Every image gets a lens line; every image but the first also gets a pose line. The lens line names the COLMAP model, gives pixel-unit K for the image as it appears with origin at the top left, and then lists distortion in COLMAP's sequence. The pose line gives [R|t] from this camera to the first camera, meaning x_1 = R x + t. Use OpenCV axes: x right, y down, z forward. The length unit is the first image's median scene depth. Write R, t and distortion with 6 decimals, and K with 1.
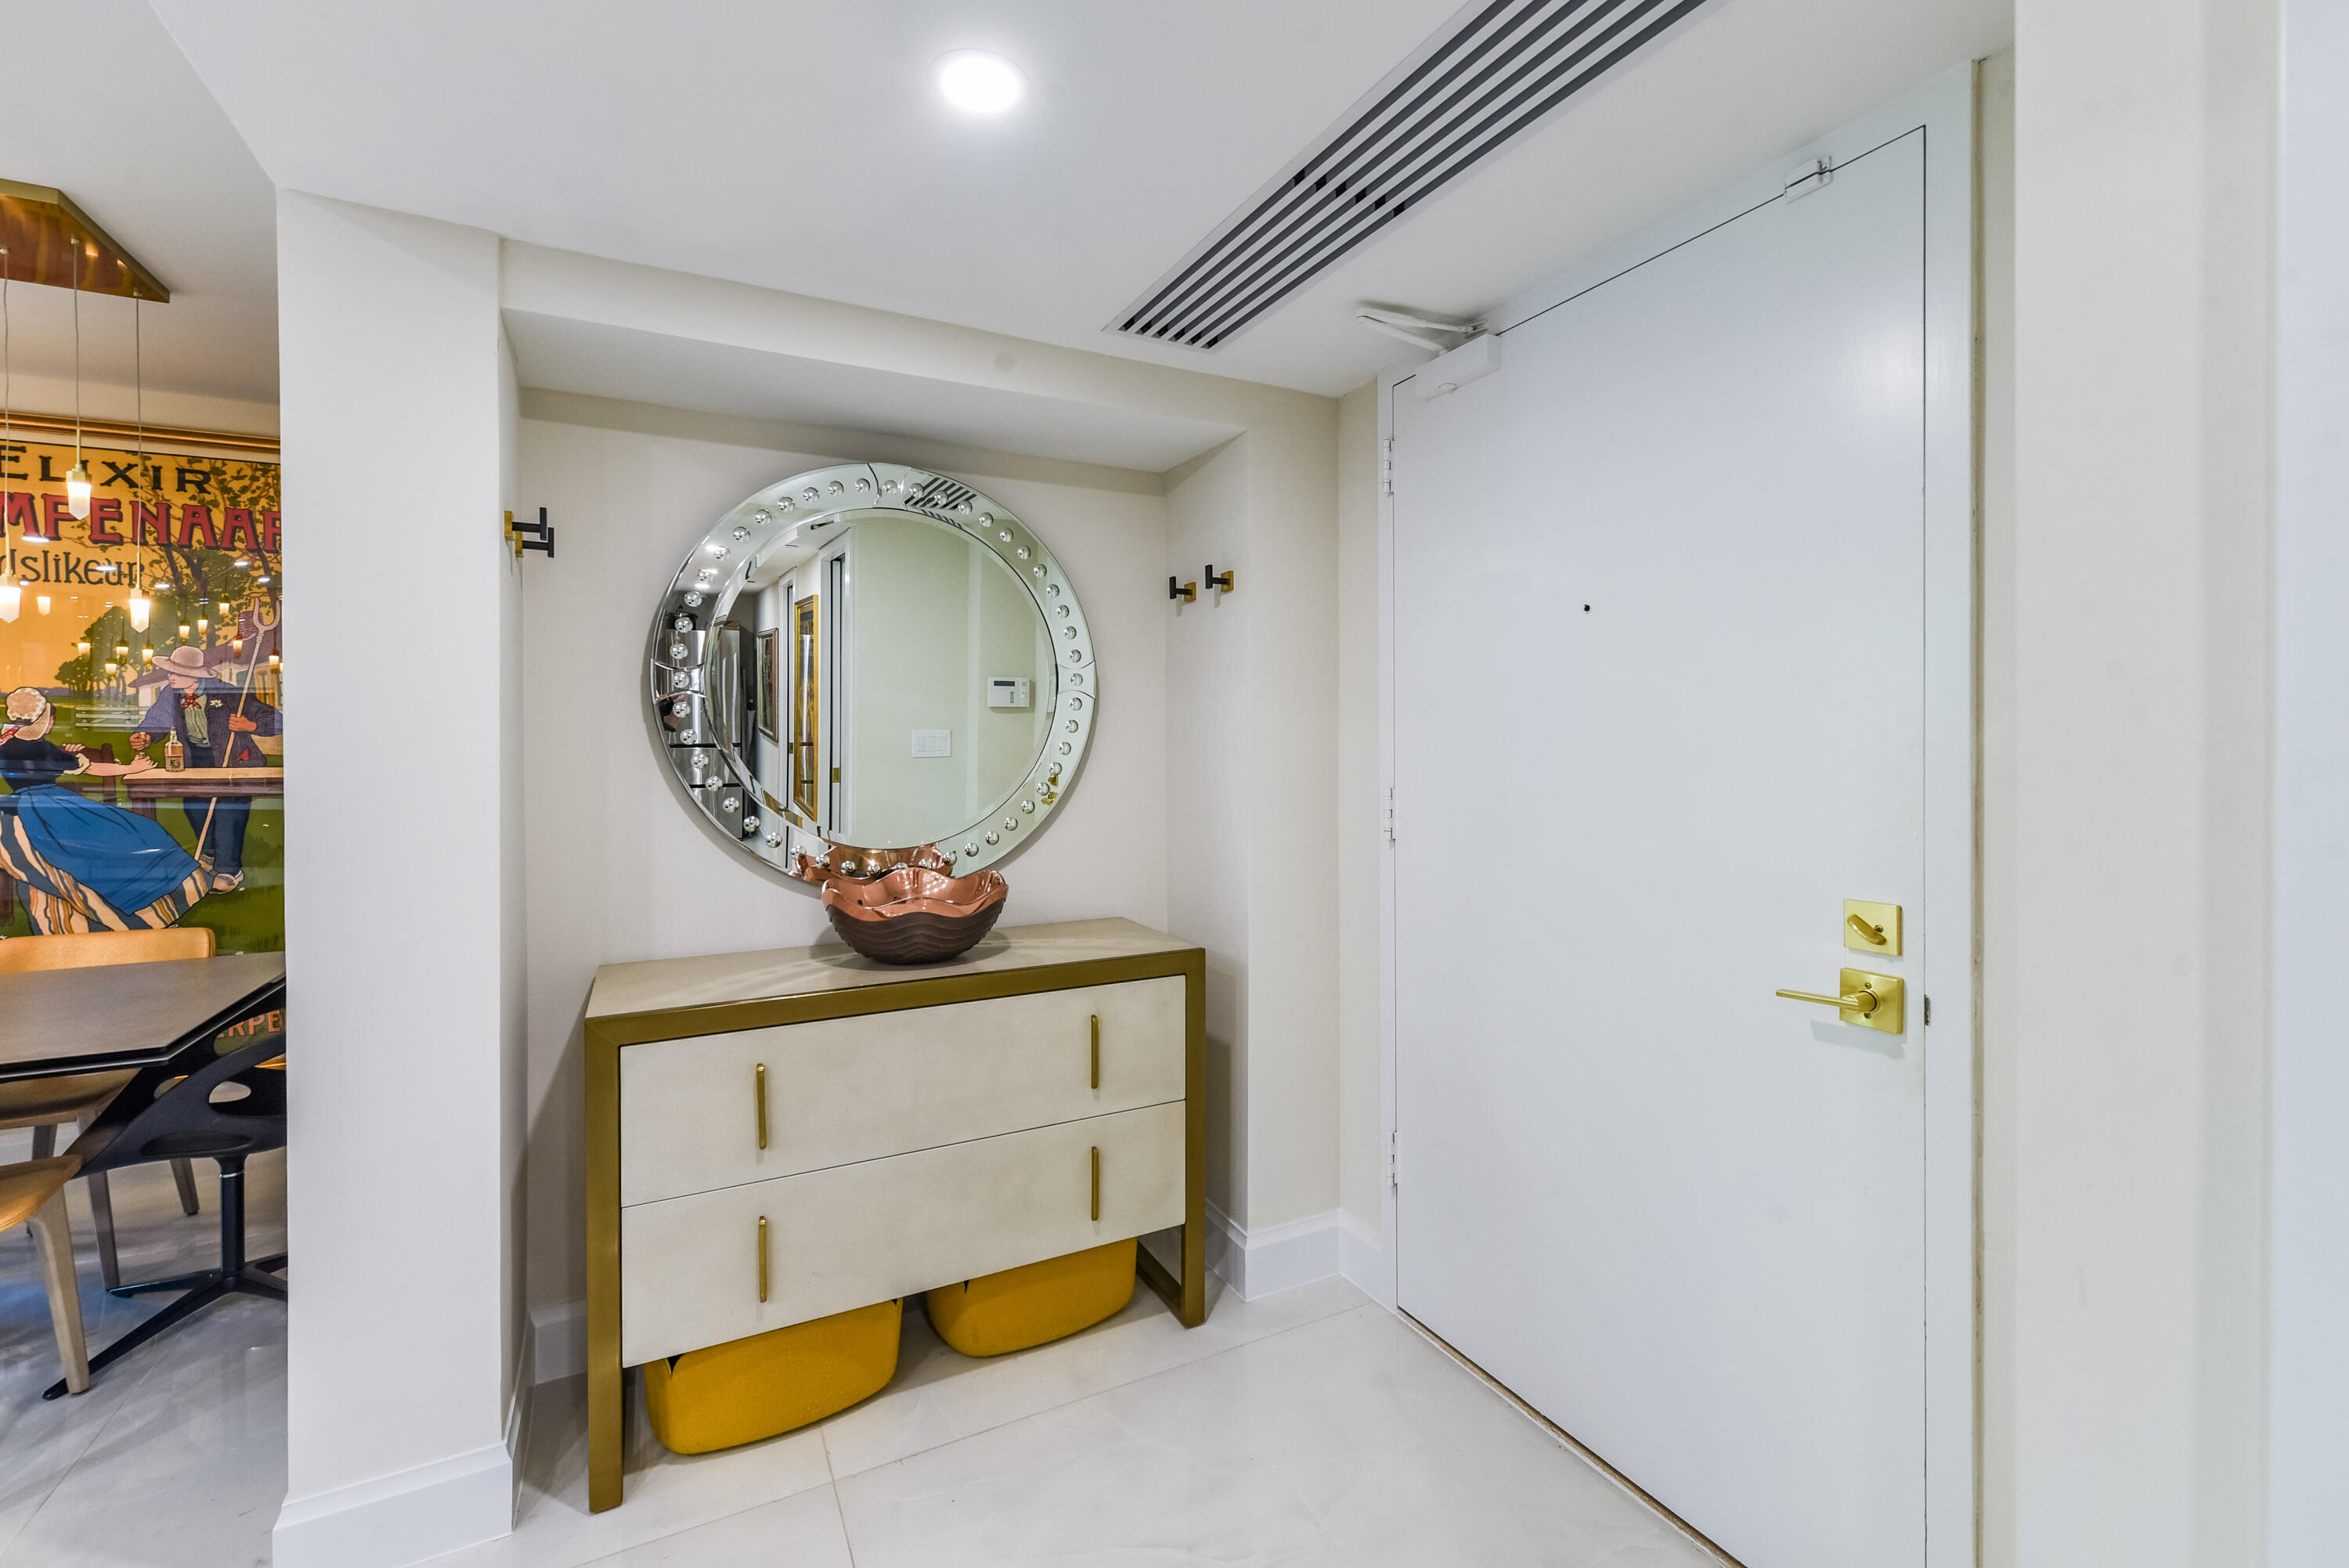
lens RADIAL K [[933.5, 0, 1142.7], [0, 933.5, 763.7], [0, 0, 1]] dist [-0.000356, -0.004388]
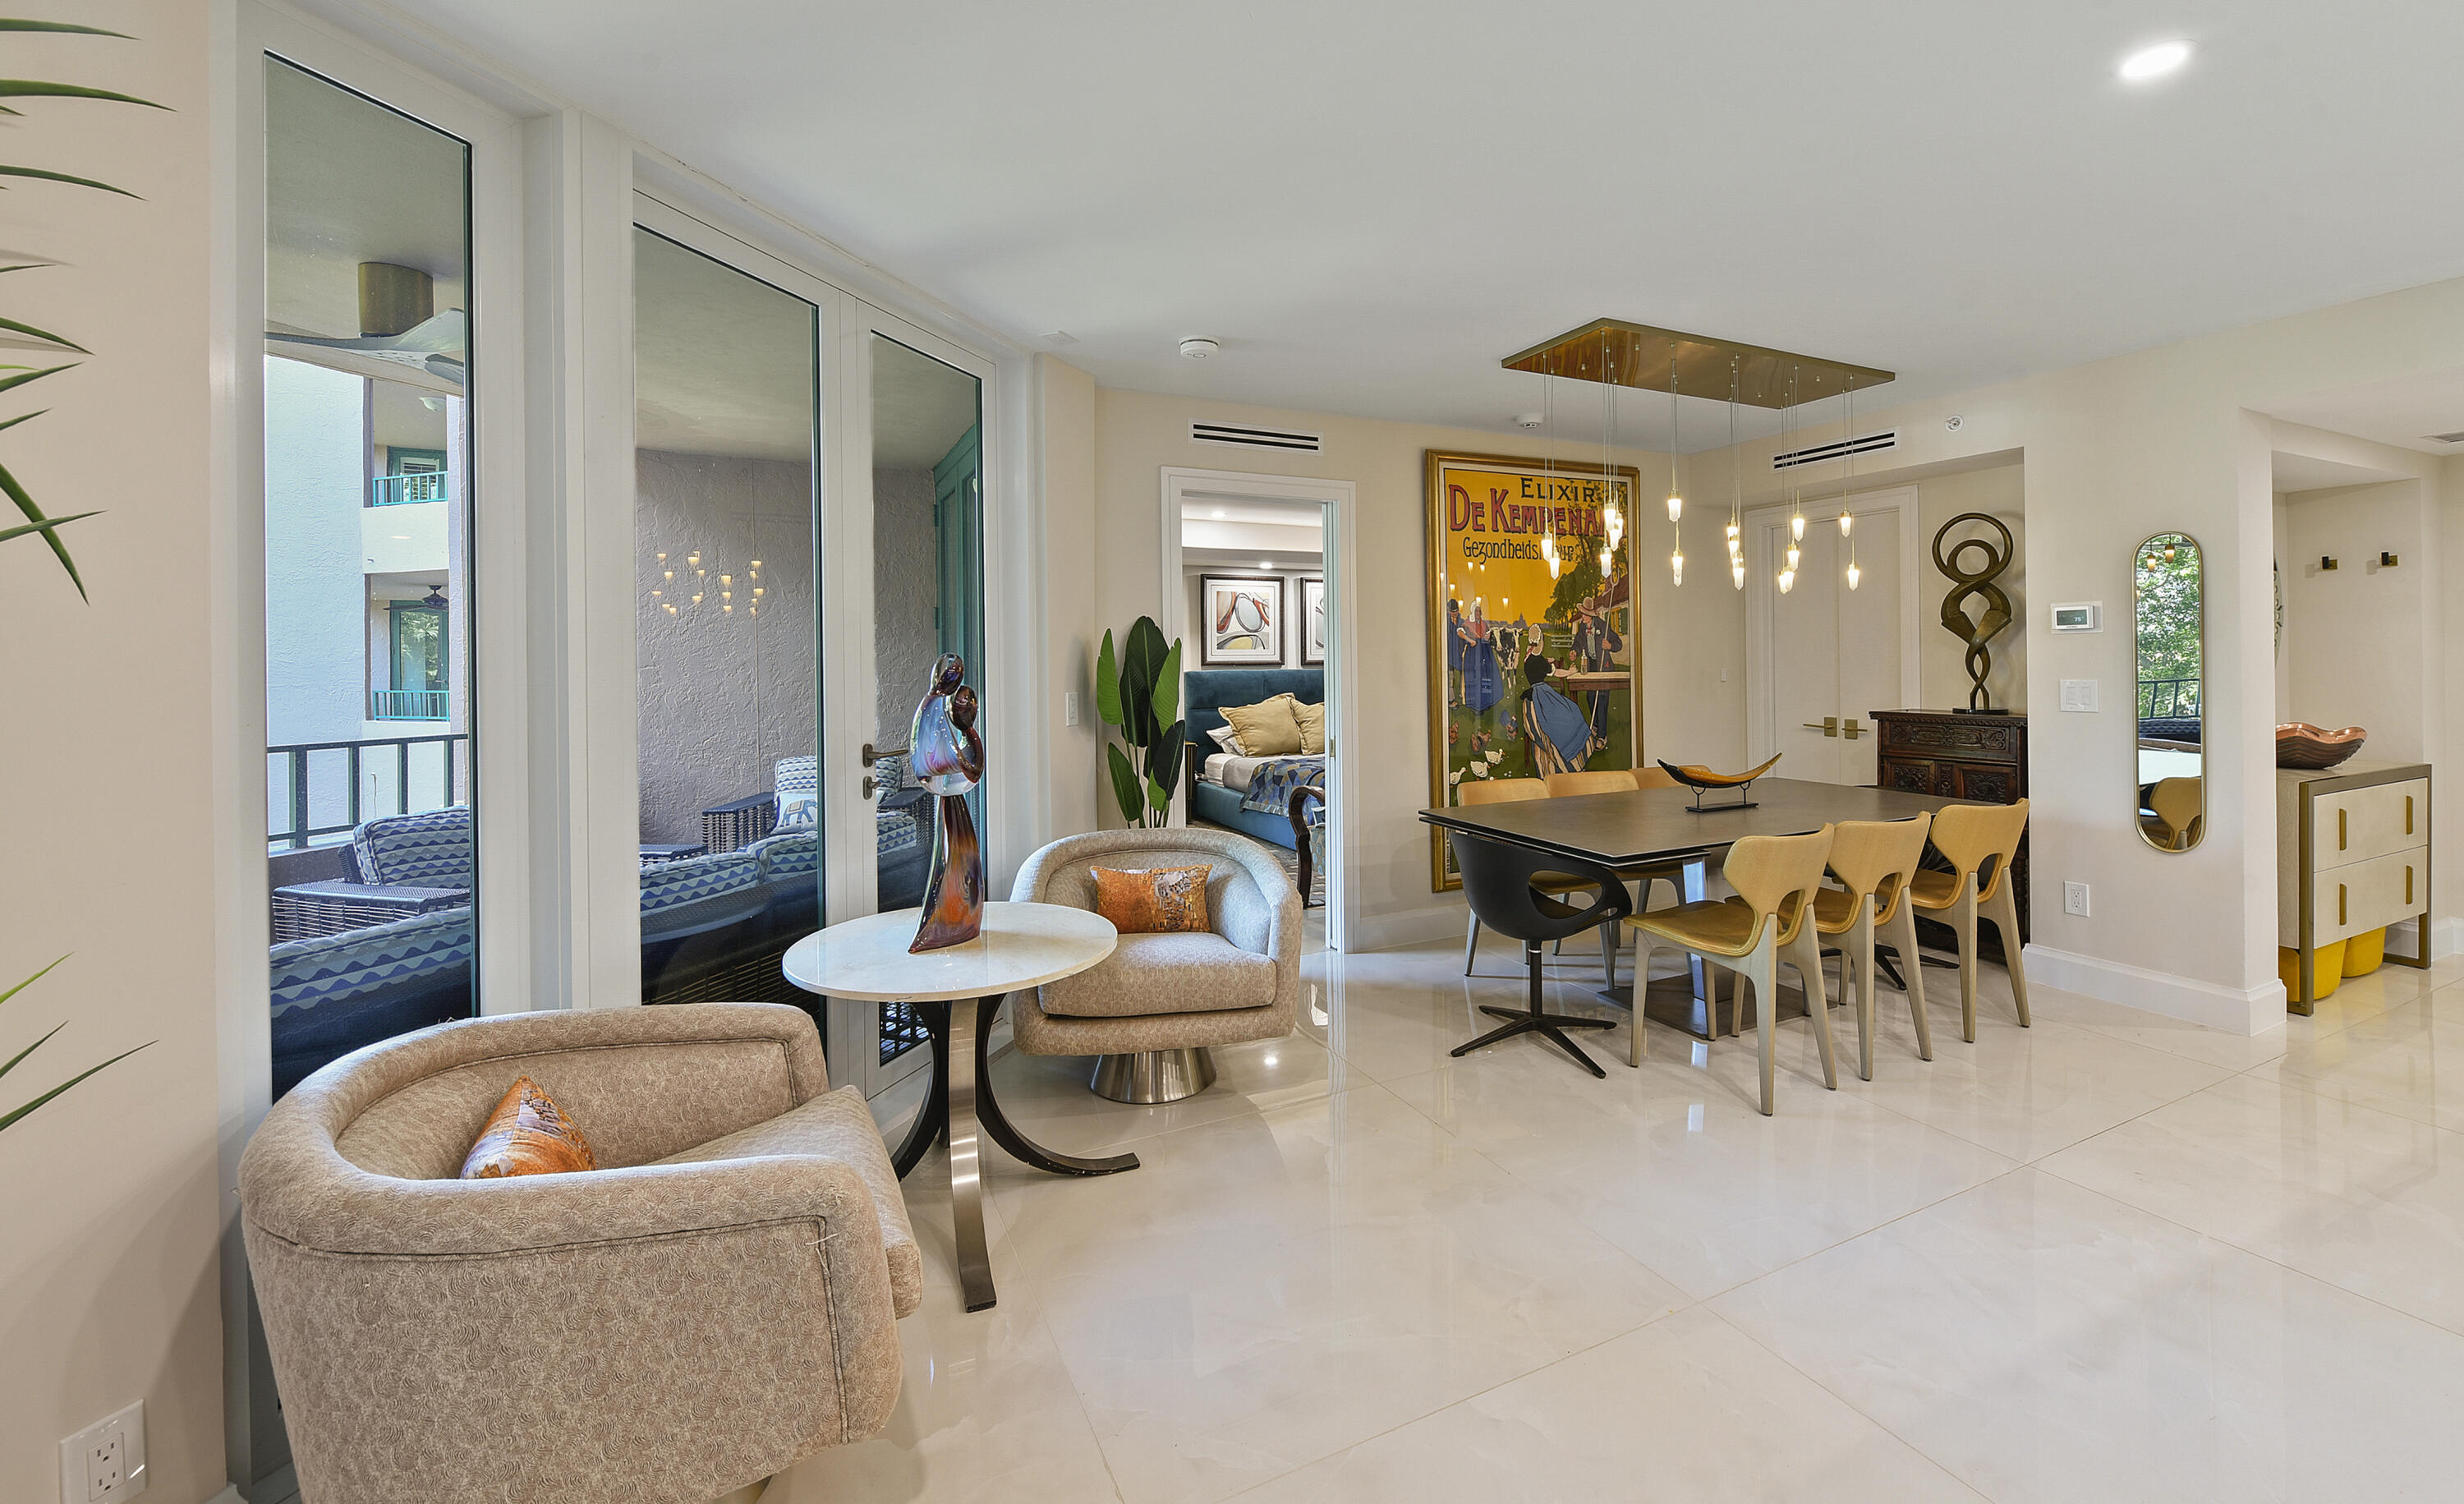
lens RADIAL K [[978.6, 0, 1273.0], [0, 978.6, 658.1], [0, 0, 1]] dist [0.007929, 0.000306]
pose [[0.999495, -0.003722, -0.031546, -1.554915], [0.003178, 0.999846, -0.017277, 0.007747], [0.031605, 0.017168, 0.999353, -0.733238]]
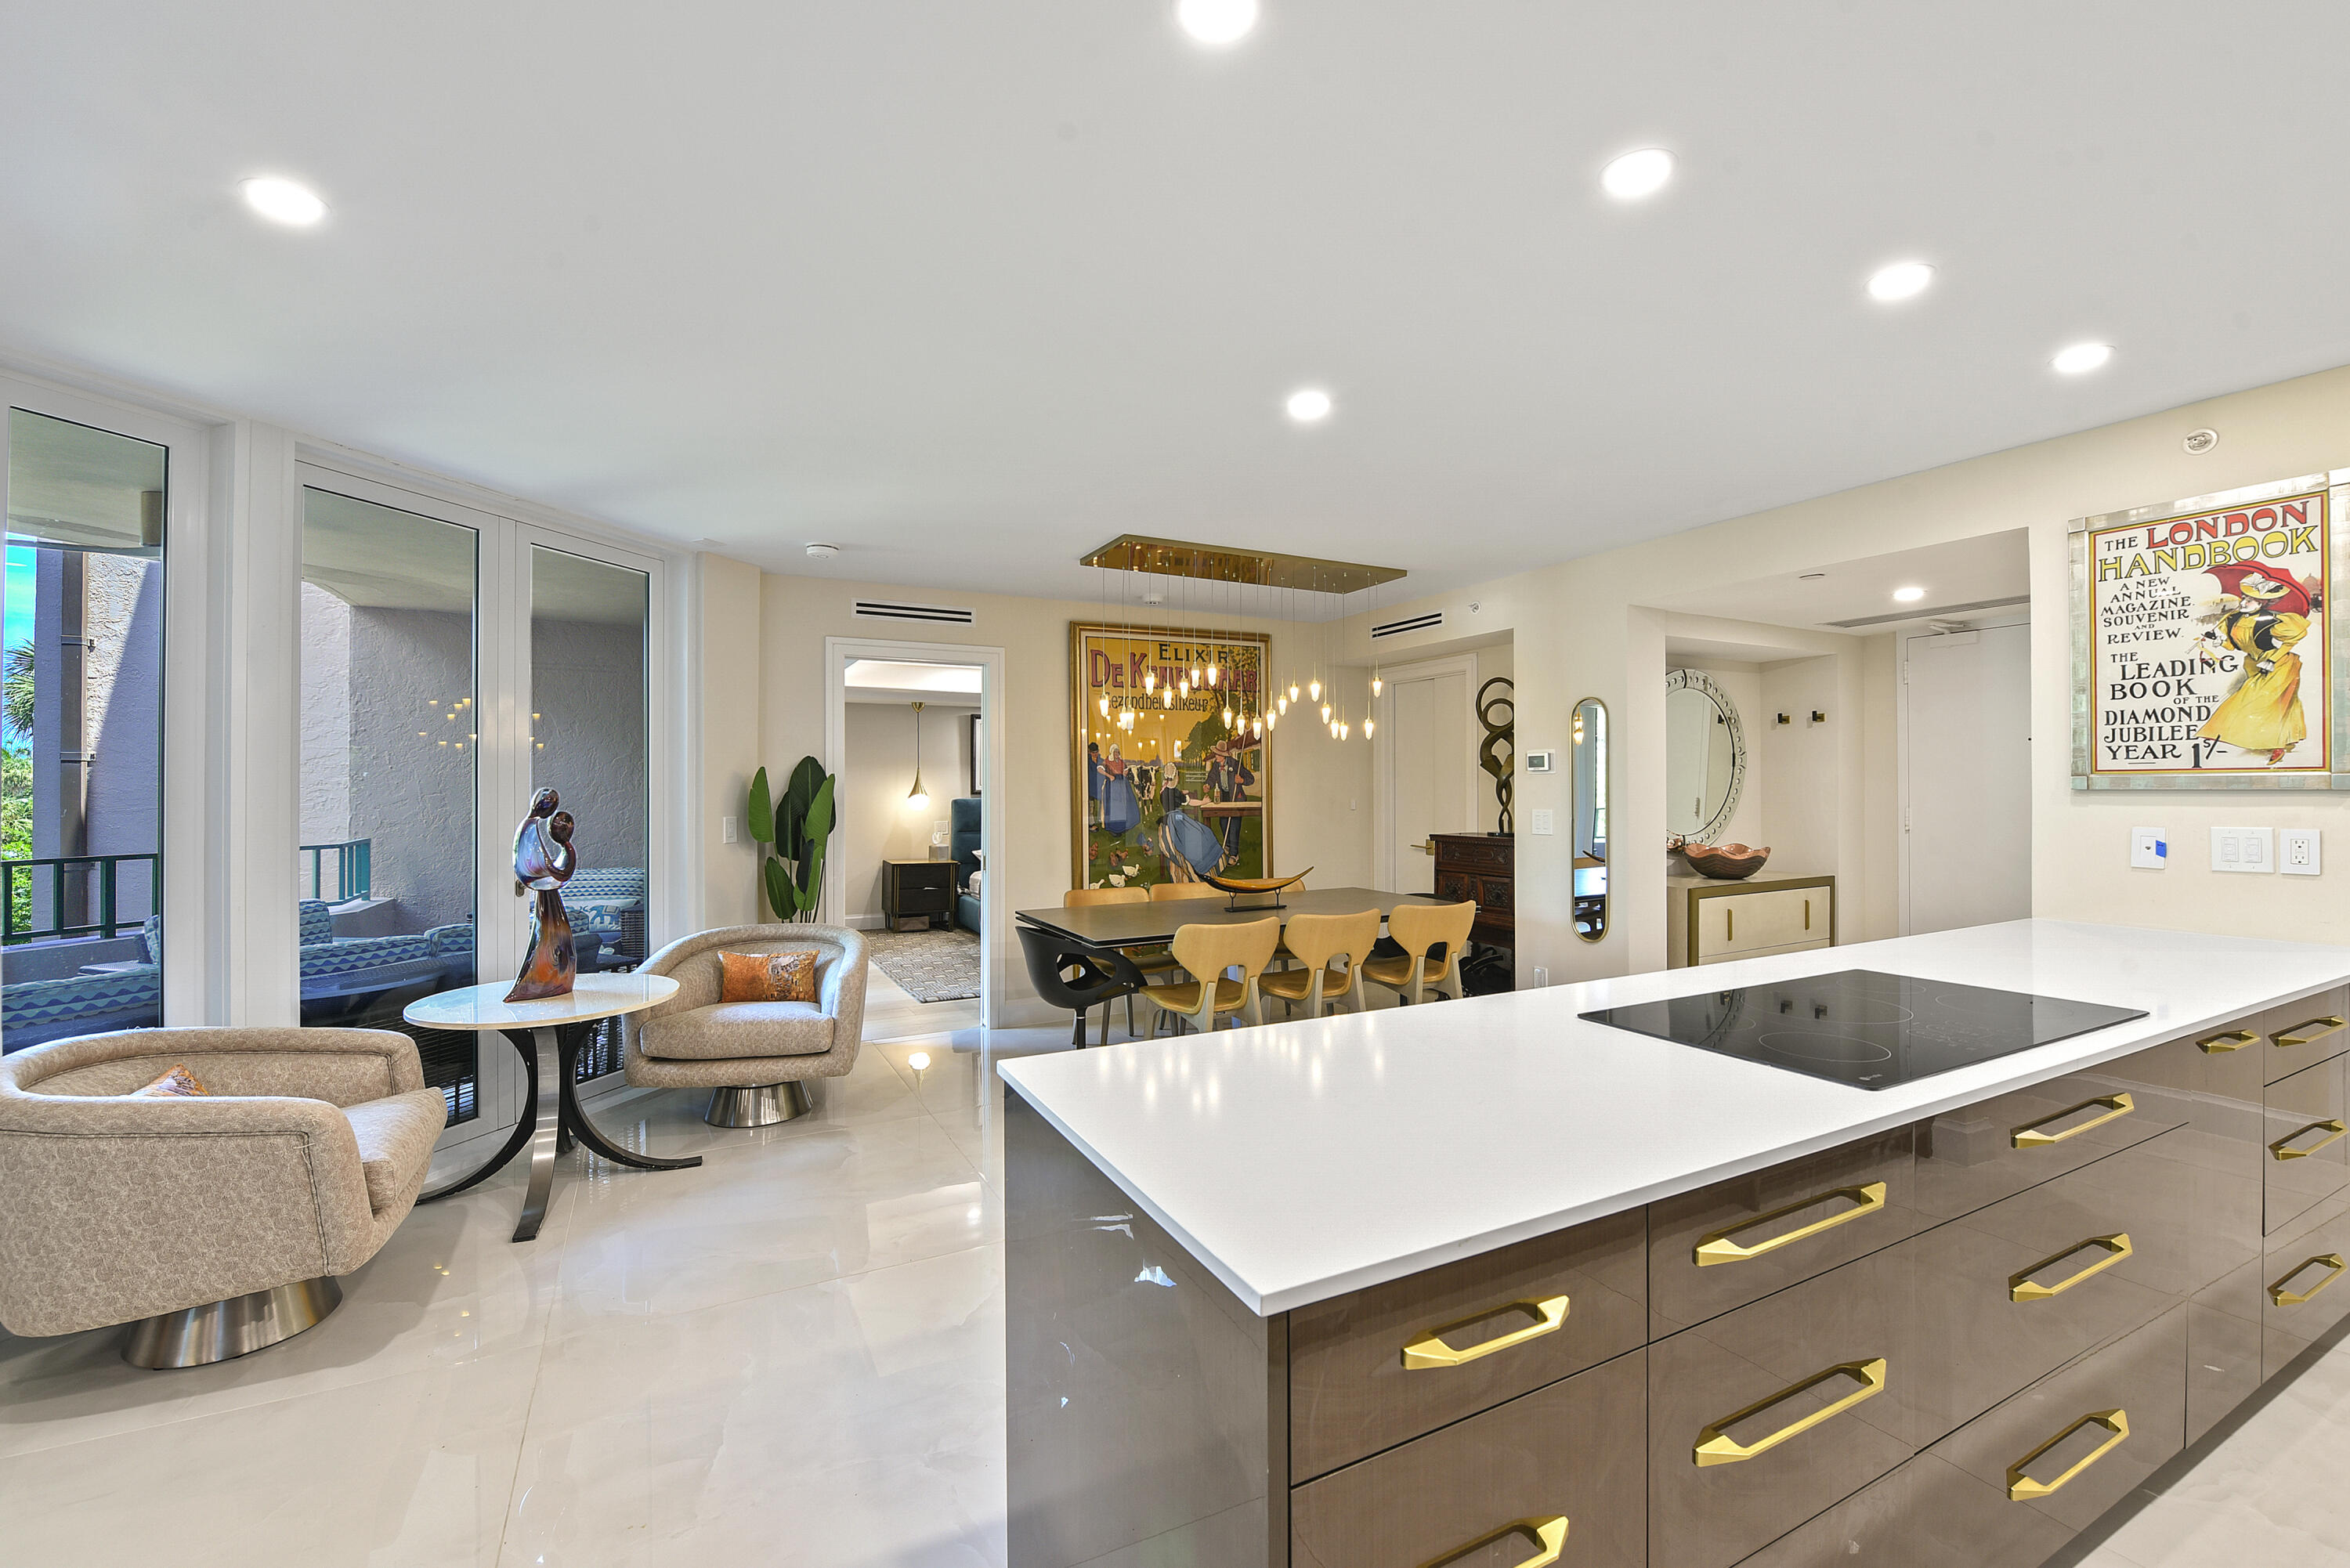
lens RADIAL K [[934.0, 0, 1204.9], [0, 934.0, 771.3], [0, 0, 1]] dist [-0.000356, -0.004388]
pose [[0.999998, 0.000949, -0.001968, -1.081978], [-0.001014, 0.999457, -0.032931, 0.004557], [0.001936, 0.032933, 0.999456, -1.003265]]
